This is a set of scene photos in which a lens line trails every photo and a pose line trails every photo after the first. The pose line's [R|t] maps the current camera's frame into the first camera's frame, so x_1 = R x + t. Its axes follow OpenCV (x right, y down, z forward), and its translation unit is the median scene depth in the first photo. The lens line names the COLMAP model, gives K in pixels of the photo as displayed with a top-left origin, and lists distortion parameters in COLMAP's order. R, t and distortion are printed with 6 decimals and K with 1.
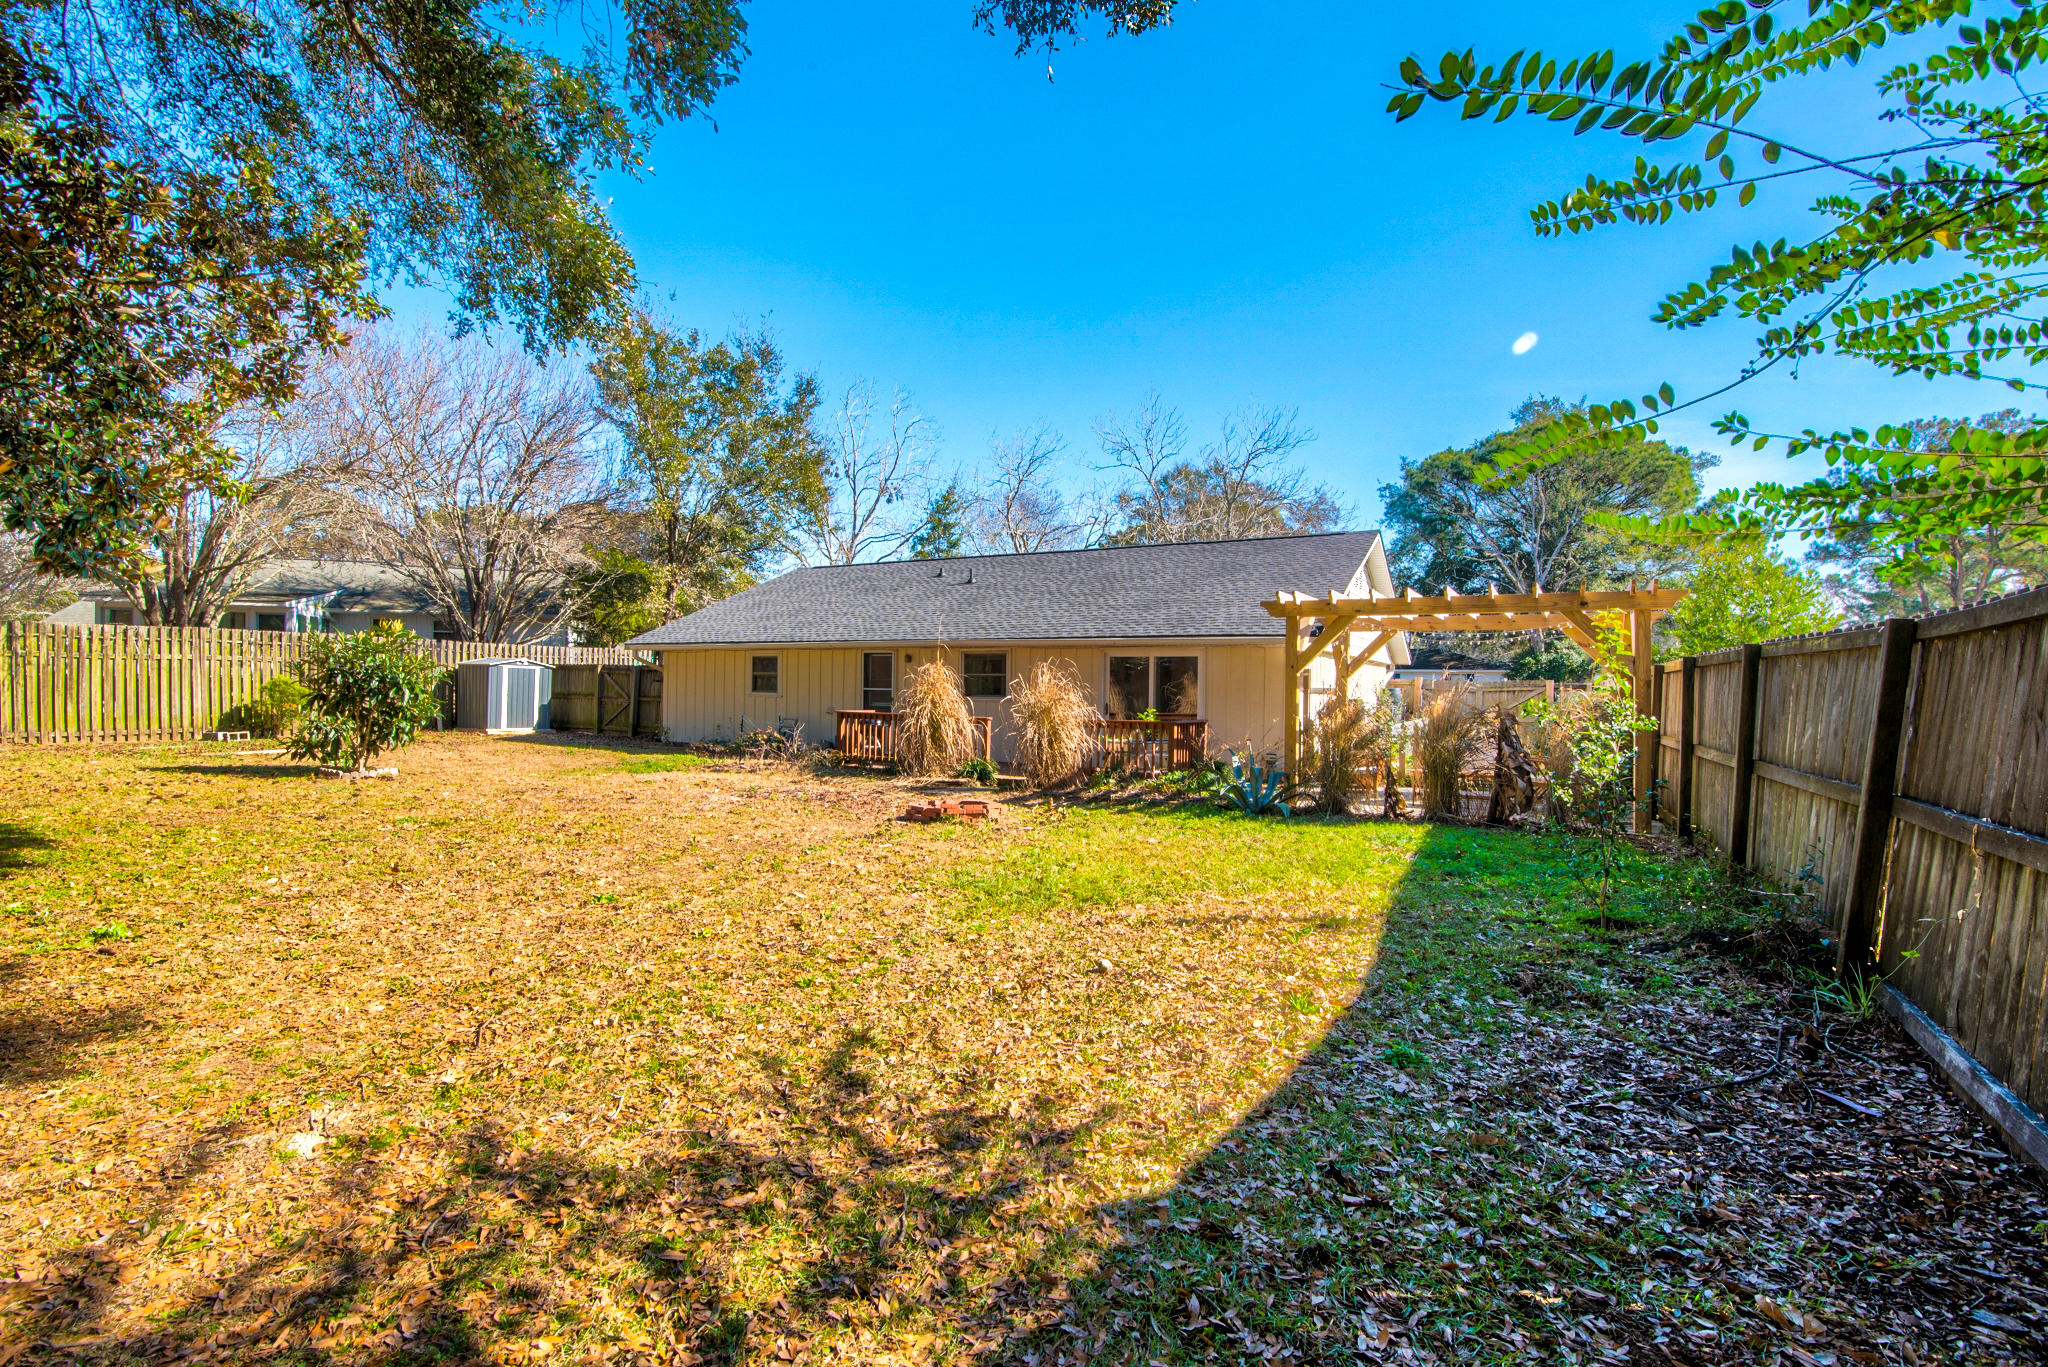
lens RADIAL K [[939.4, 0, 1017.8], [0, 939.4, 693.7], [0, 0, 1]] dist [-0.016313, 0.000589]
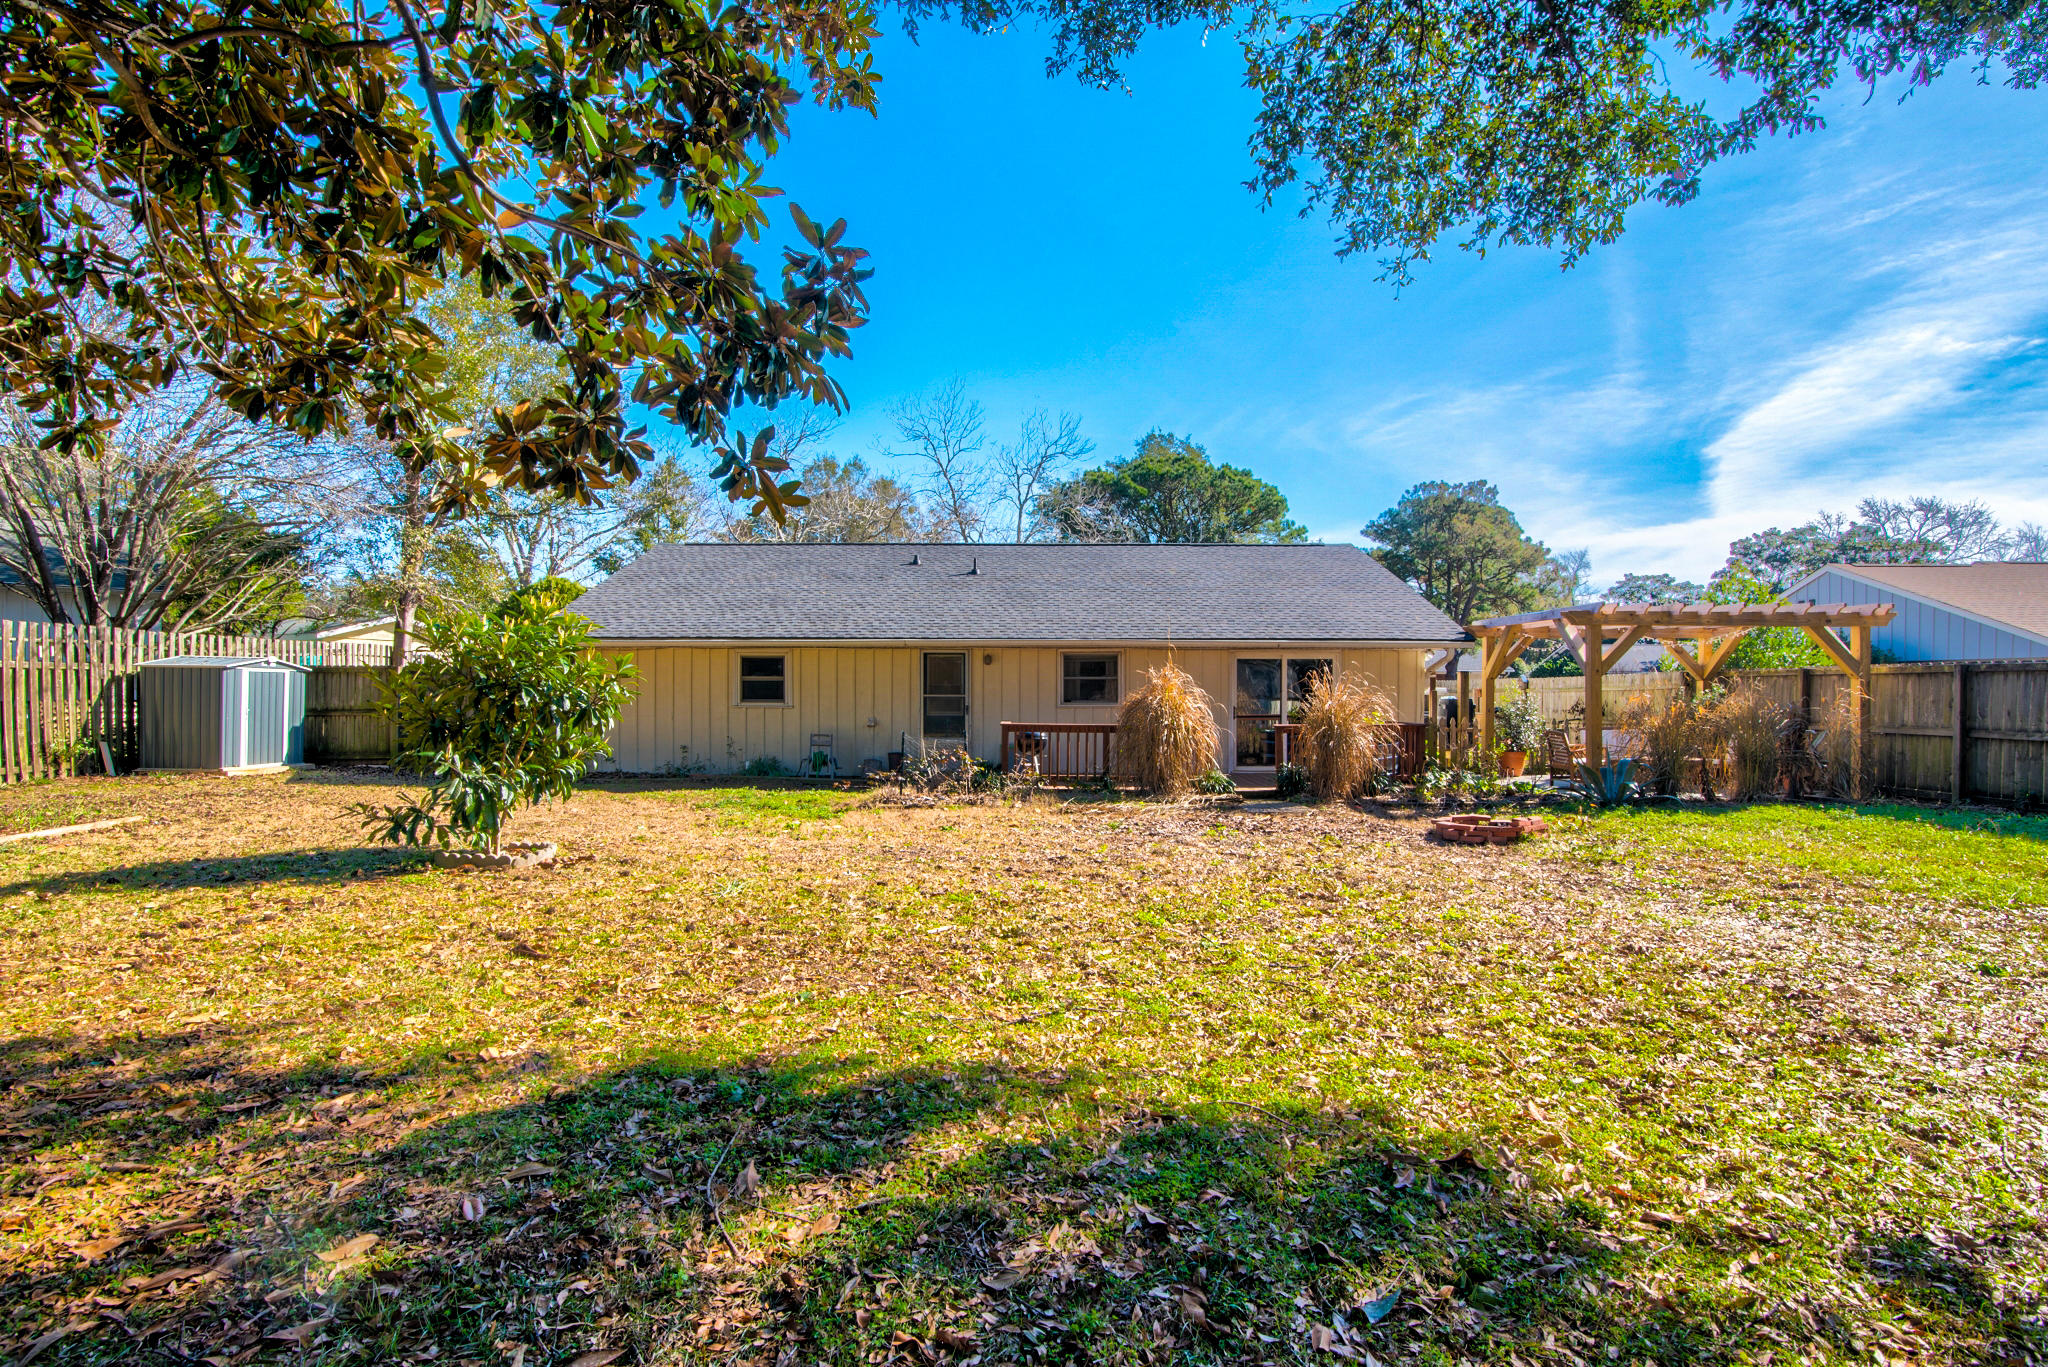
lens RADIAL K [[939.4, 0, 1017.8], [0, 939.4, 693.7], [0, 0, 1]] dist [-0.016313, 0.000589]
pose [[0.872008, -0.016335, 0.489219, -0.395505], [0.014208, 0.999867, 0.008062, -0.009843], [-0.489286, -0.000079, 0.872124, 0.181552]]
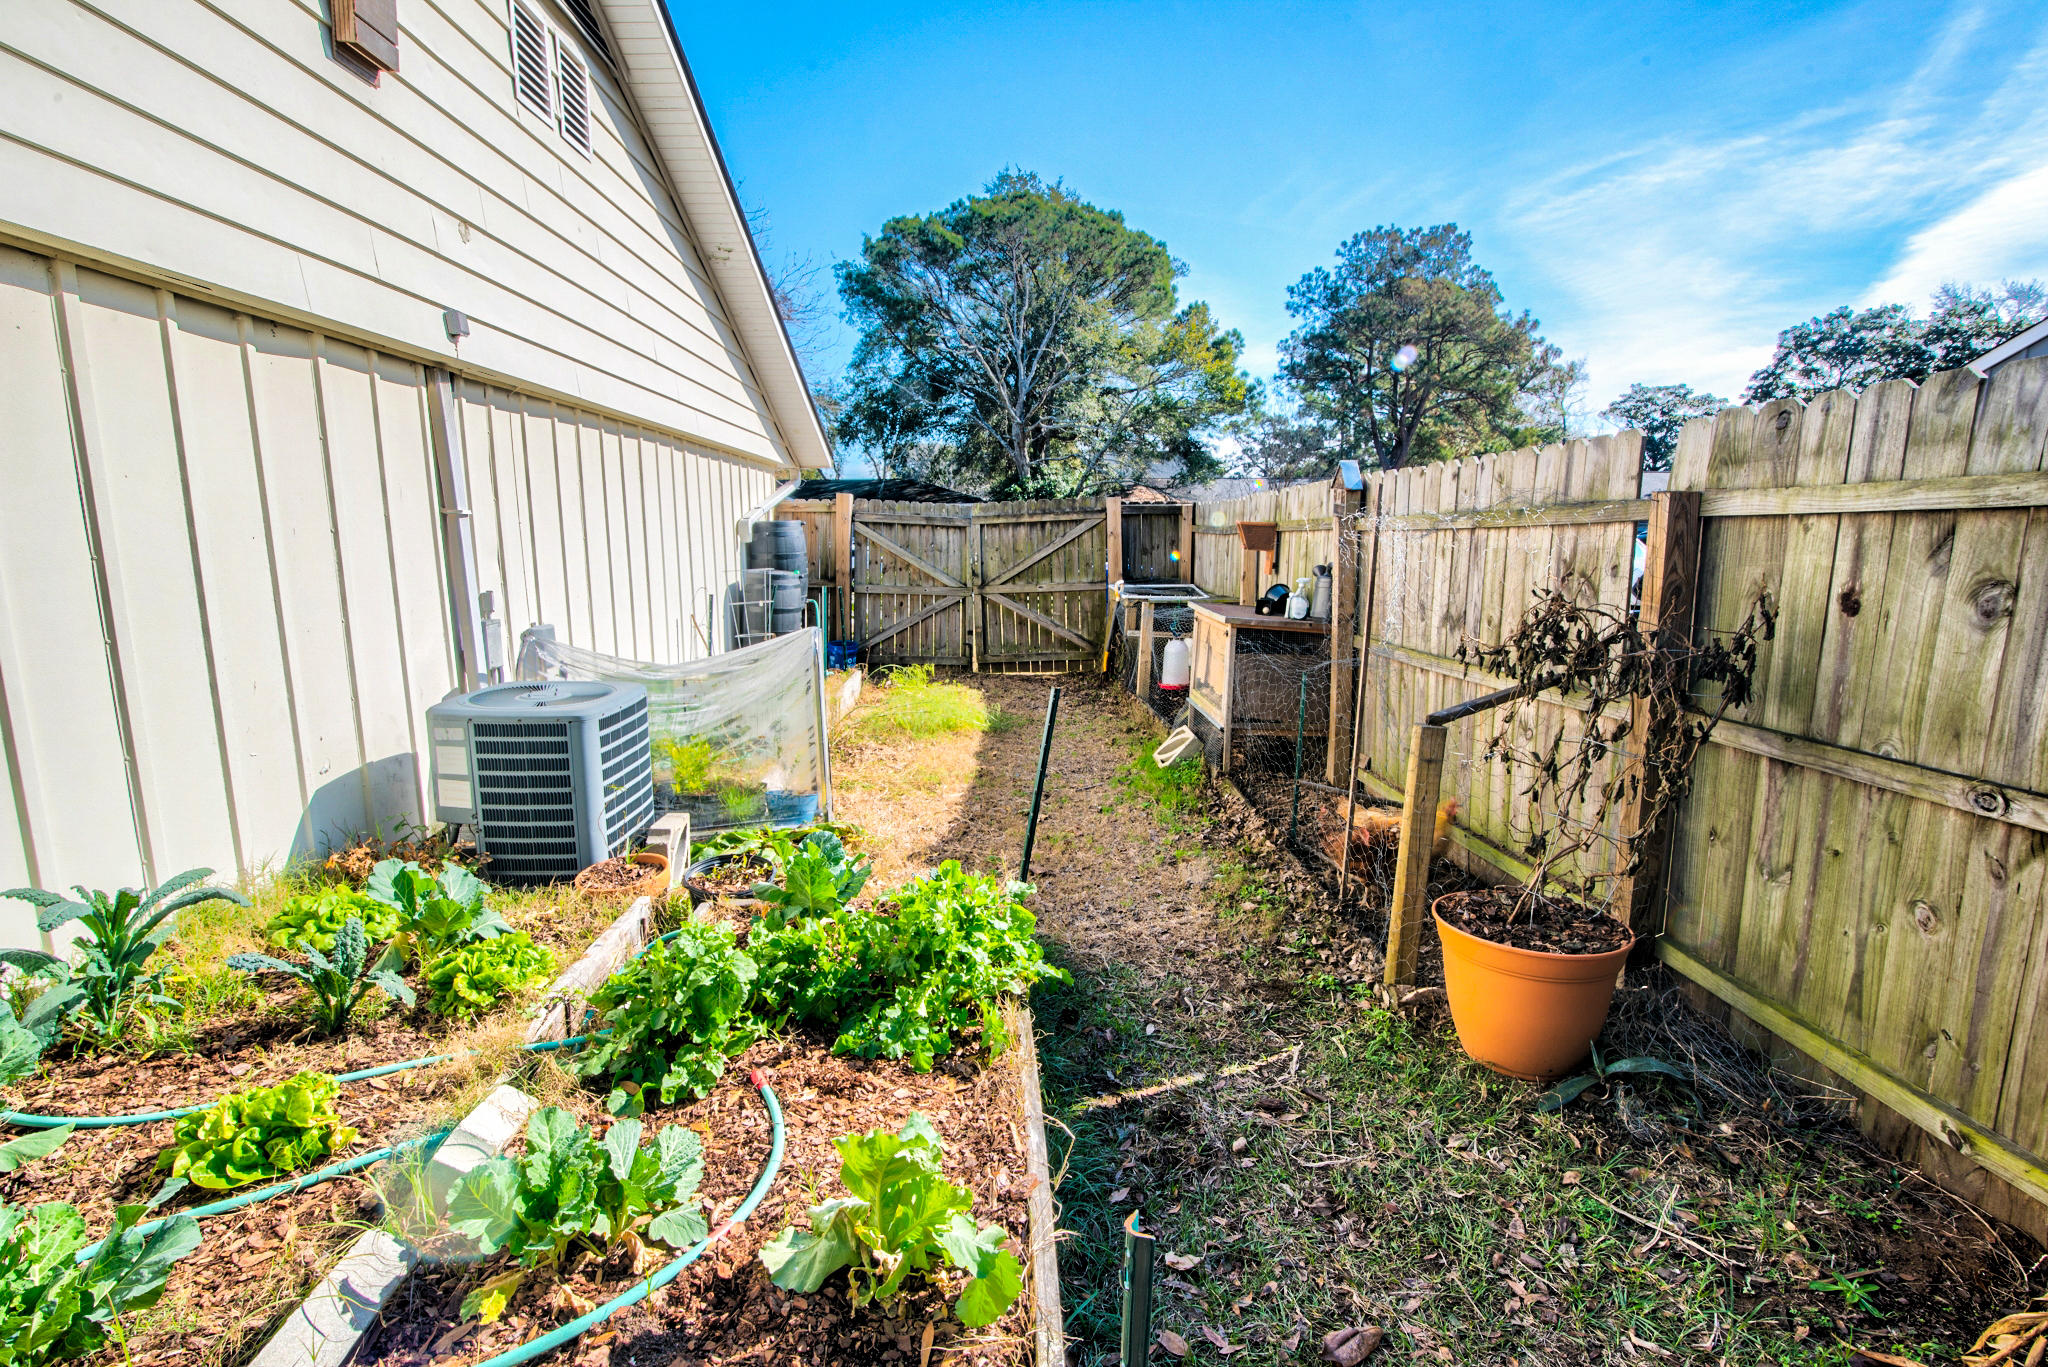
lens RADIAL K [[939.4, 0, 1017.8], [0, 939.4, 693.7], [0, 0, 1]] dist [-0.016313, 0.000589]
pose [[0.861807, -0.102870, 0.496696, 0.245031], [0.020446, 0.985469, 0.168623, 0.005856], [-0.506825, -0.135164, 0.851387, 0.551046]]
